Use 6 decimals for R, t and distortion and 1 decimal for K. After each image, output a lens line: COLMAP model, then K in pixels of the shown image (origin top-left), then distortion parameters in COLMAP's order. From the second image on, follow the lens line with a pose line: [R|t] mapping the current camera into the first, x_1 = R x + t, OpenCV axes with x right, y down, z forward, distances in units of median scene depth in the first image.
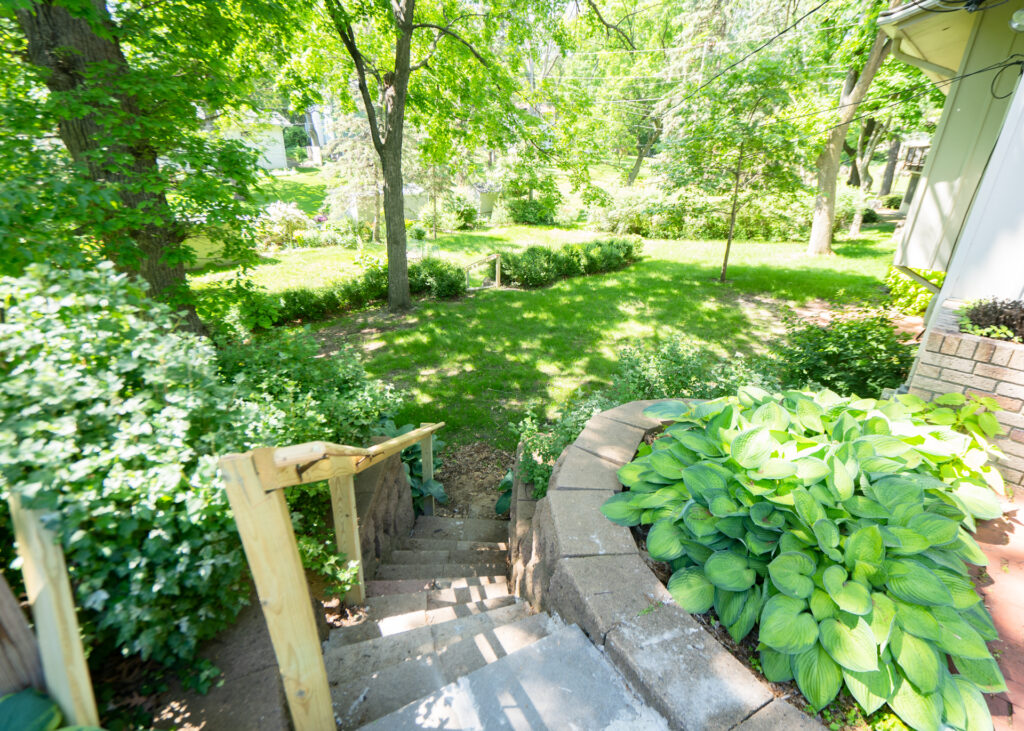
lens RADIAL K [[482.6, 0, 513.3], [0, 482.6, 346.1], [0, 0, 1]] dist [0.001620, 0.000187]
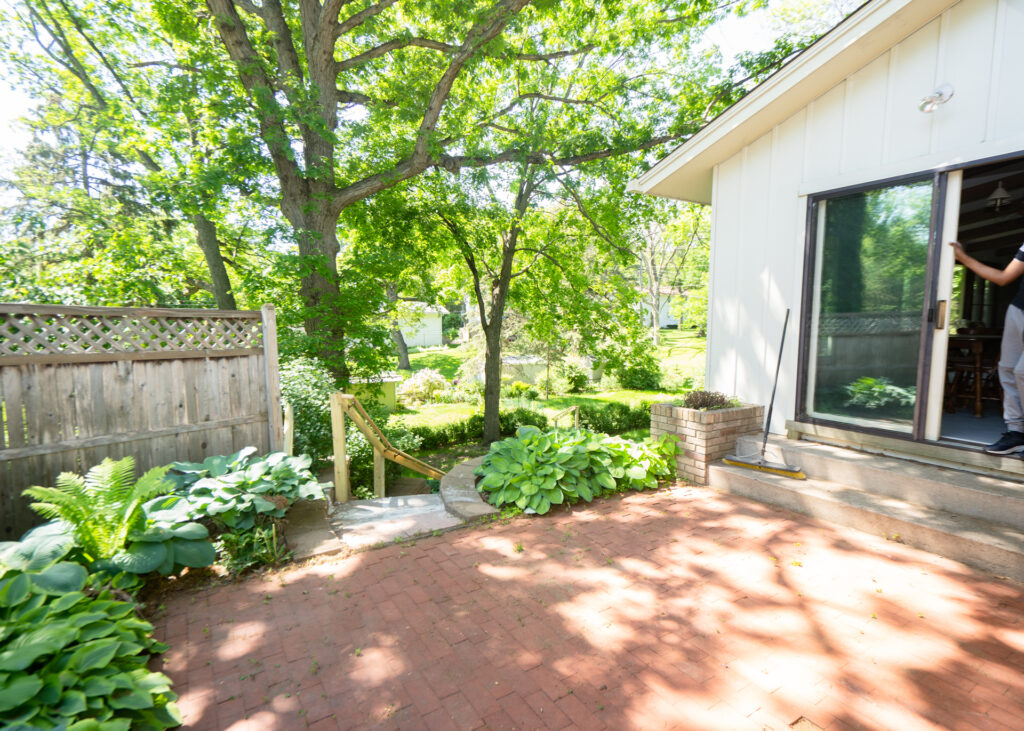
lens RADIAL K [[487.3, 0, 512.0], [0, 487.3, 365.5], [0, 0, 1]] dist [-0.000310, -0.000014]
pose [[0.958112, -0.003887, -0.286367, 0.100789], [-0.083488, 0.952688, -0.292259, 0.051476], [0.273955, 0.303926, 0.912457, -0.119611]]
